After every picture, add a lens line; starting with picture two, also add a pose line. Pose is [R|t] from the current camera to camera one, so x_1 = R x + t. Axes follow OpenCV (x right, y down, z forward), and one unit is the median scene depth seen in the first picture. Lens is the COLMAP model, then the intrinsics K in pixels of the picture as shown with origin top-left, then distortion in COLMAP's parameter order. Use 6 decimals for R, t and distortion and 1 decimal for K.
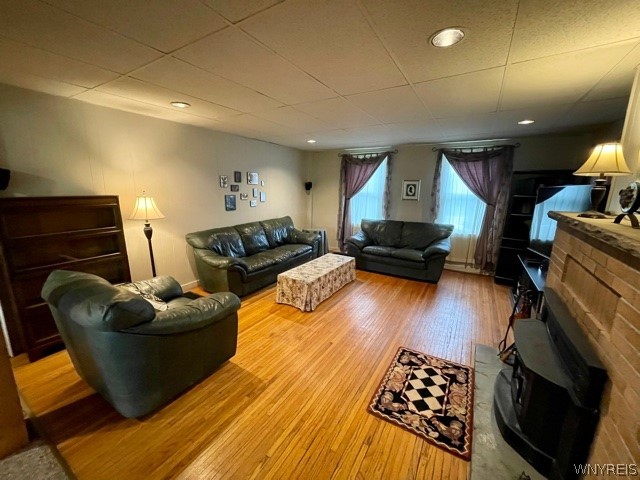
lens RADIAL K [[259.0, 0, 309.1], [0, 259.0, 238.1], [0, 0, 1]] dist [0.000026, -0.000826]
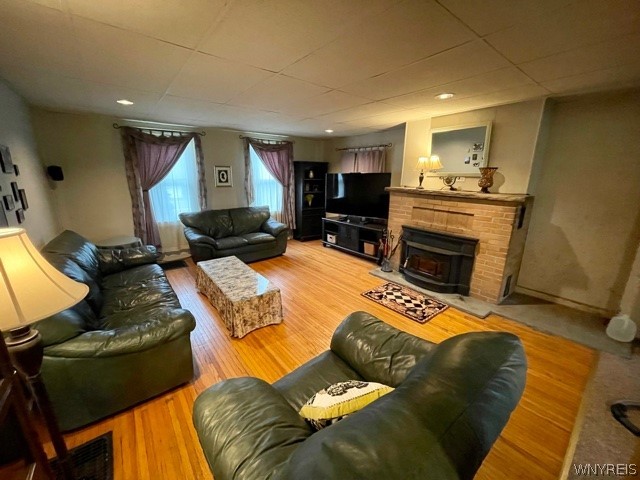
lens RADIAL K [[259.0, 0, 318.4], [0, 259.0, 238.9], [0, 0, 1]] dist [0.000026, -0.000826]
pose [[0.323489, -0.248126, 0.913120, -0.498285], [0.183296, 0.963160, 0.196788, -0.095397], [-0.928309, 0.103712, 0.357052, 0.384418]]
